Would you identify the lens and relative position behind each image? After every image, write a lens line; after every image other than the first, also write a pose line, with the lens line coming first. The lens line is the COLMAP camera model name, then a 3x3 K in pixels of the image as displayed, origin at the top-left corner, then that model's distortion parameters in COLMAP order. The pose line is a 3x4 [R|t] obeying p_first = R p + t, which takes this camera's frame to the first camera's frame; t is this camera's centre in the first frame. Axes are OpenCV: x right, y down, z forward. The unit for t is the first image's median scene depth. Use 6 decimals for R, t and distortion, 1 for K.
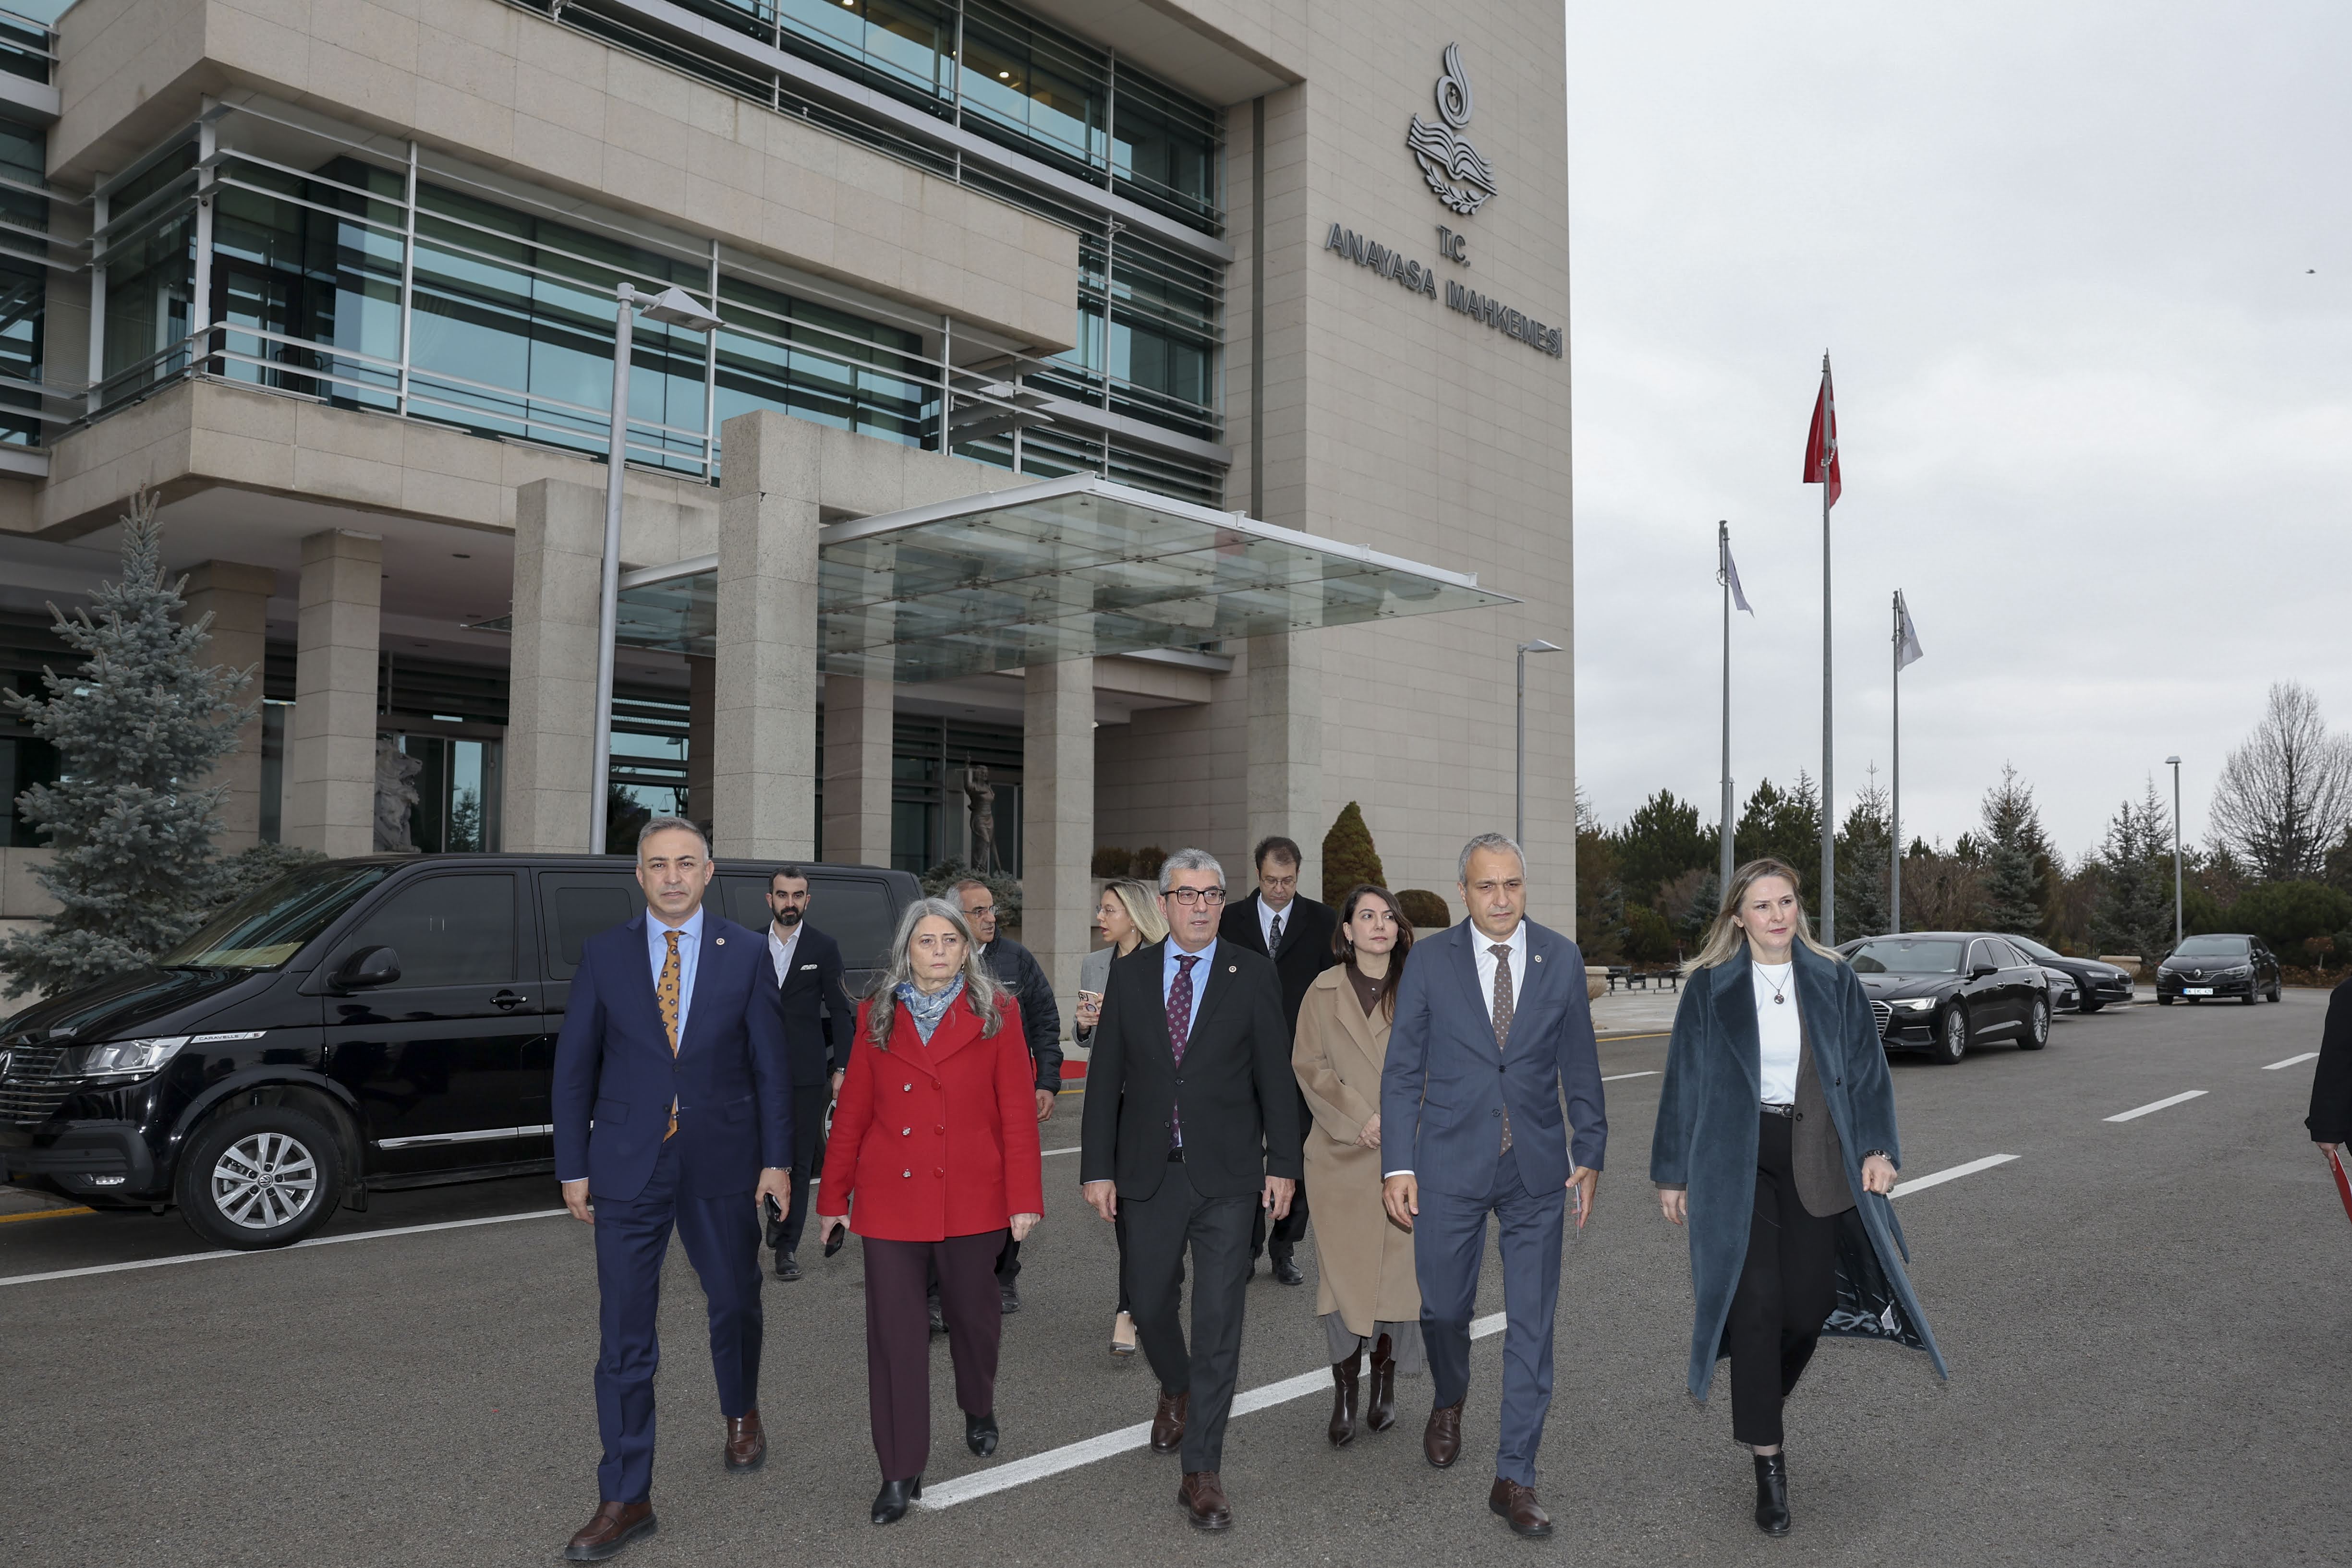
lens RADIAL K [[1820.0, 0, 1267.4], [0, 1820.0, 918.8], [0, 0, 1]] dist [0.166762, 0.000762]
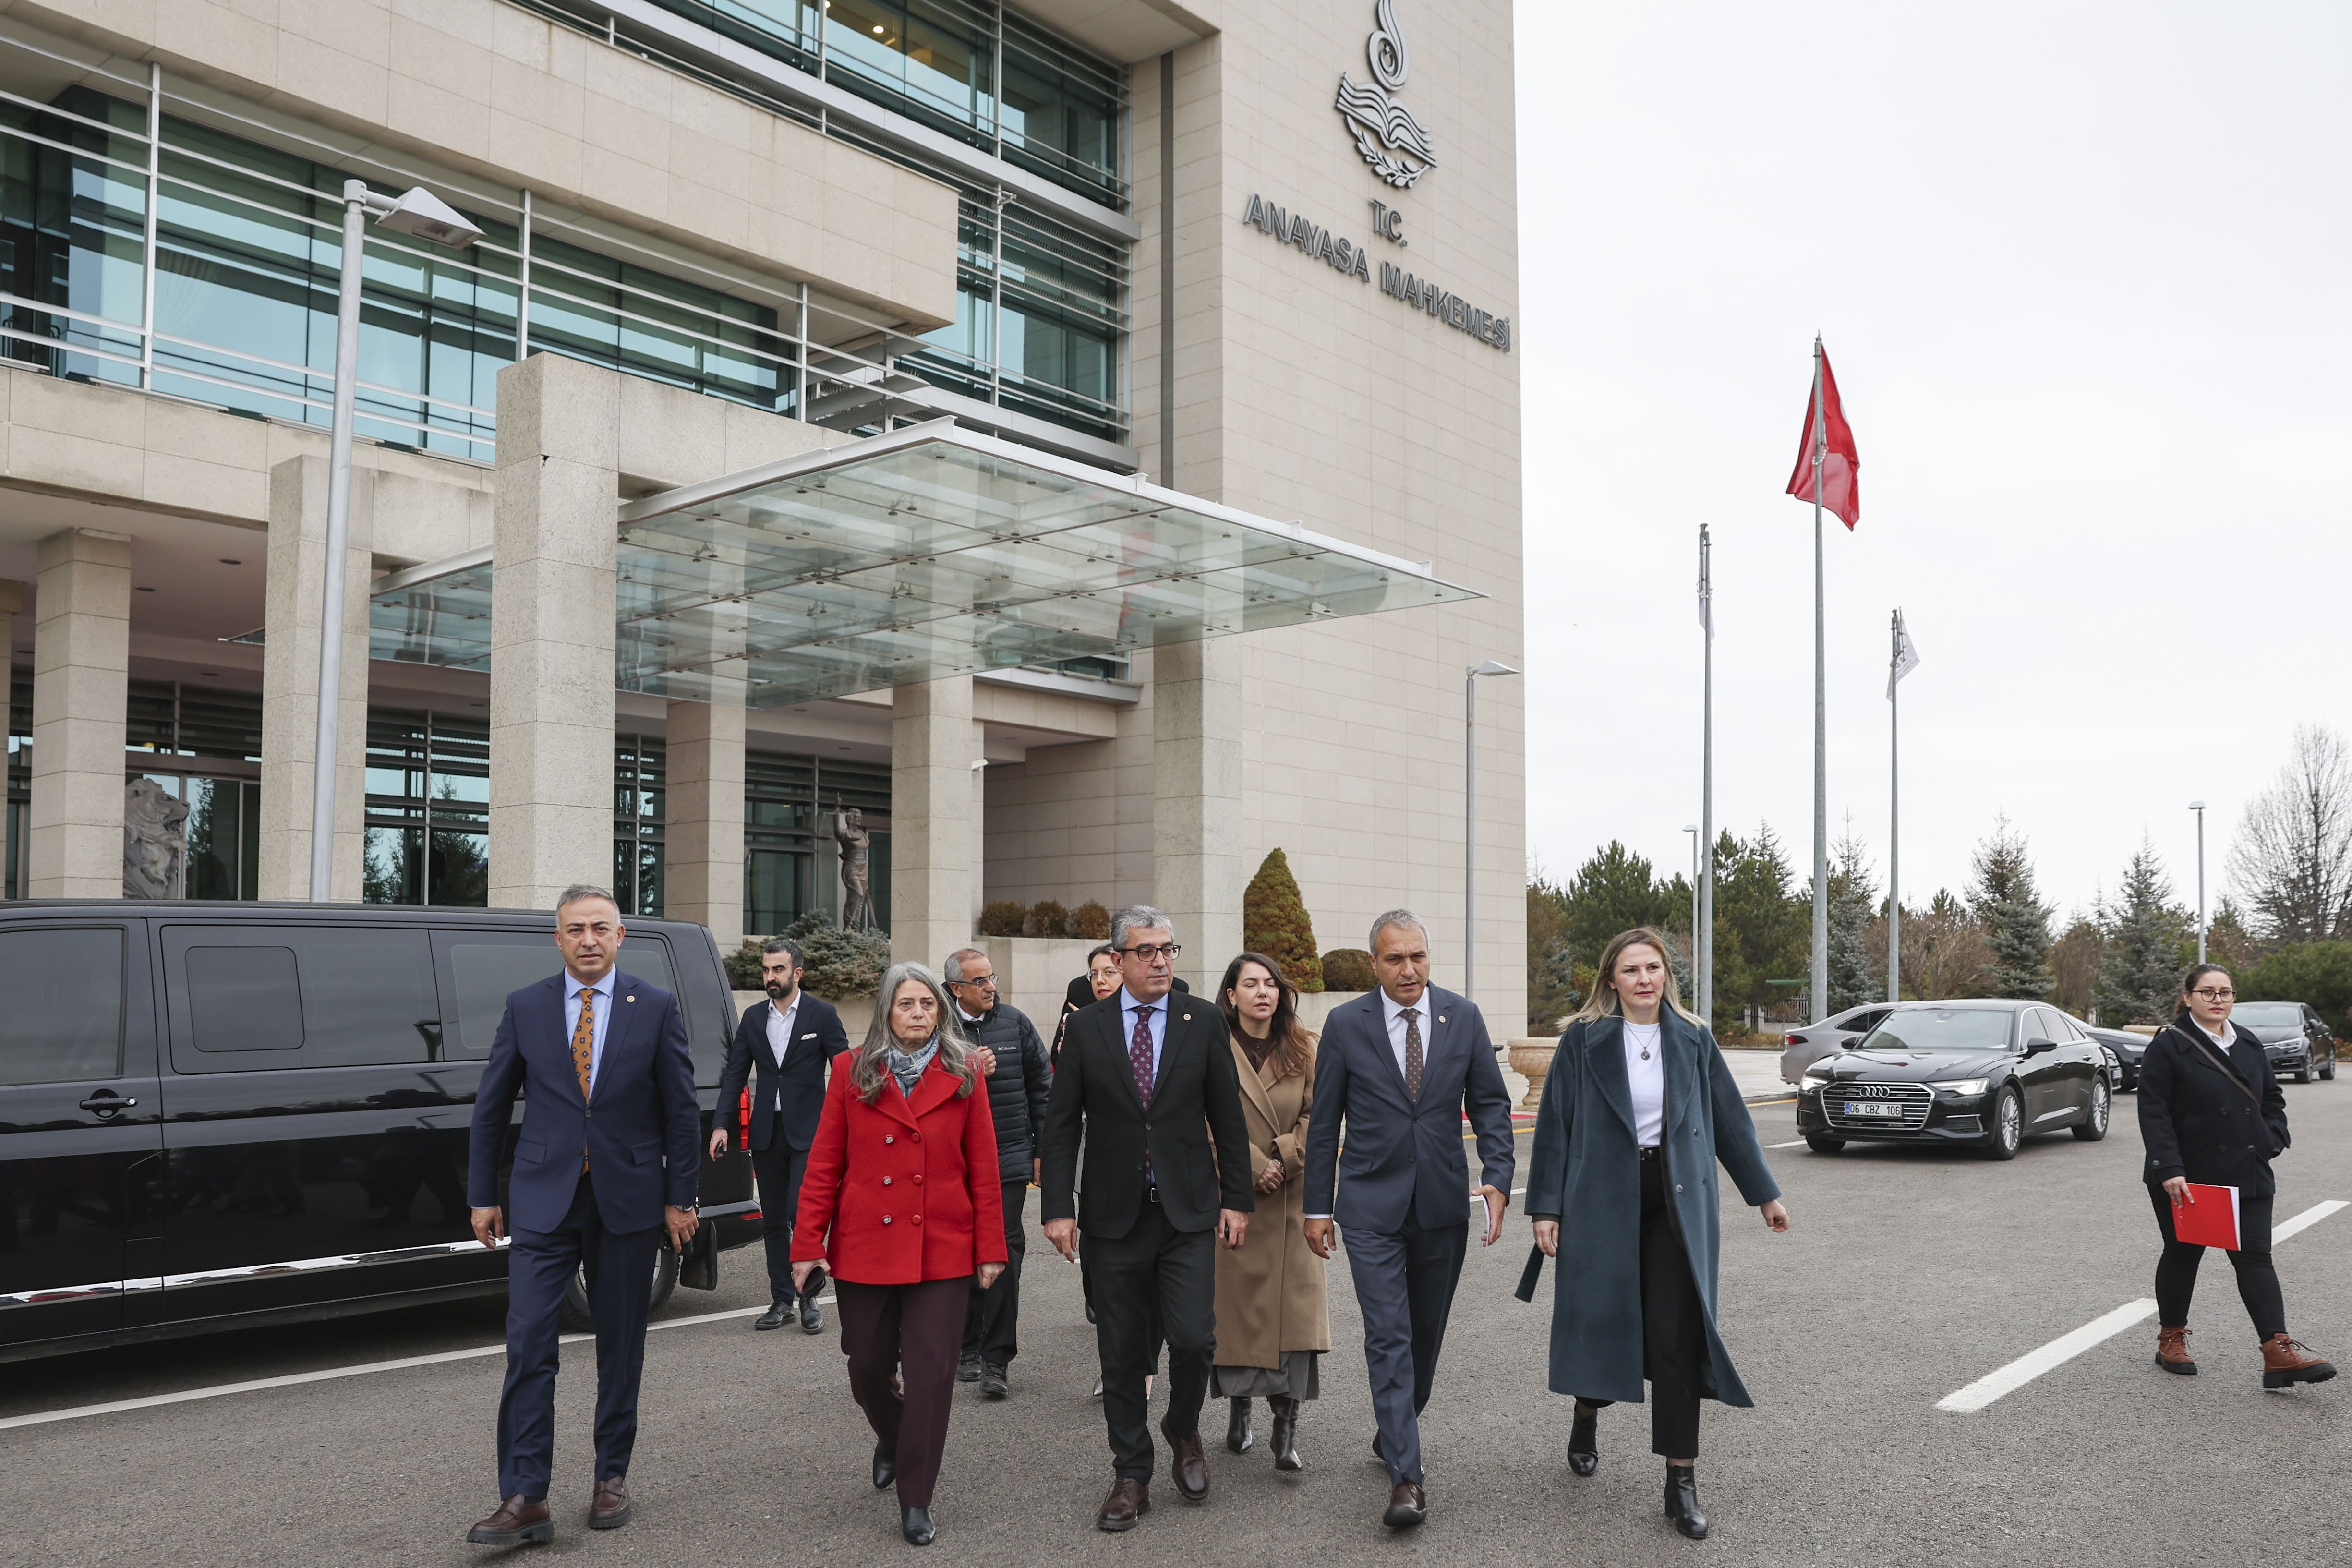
lens RADIAL K [[1820.2, 0, 1267.4], [0, 1820.2, 918.9], [0, 0, 1]] dist [0.166762, 0.000762]
pose [[0.998982, 0.000230, 0.045104, 0.002784], [0.001312, 0.999416, -0.034149, -0.000713], [-0.045085, 0.034173, 0.998398, 0.129832]]
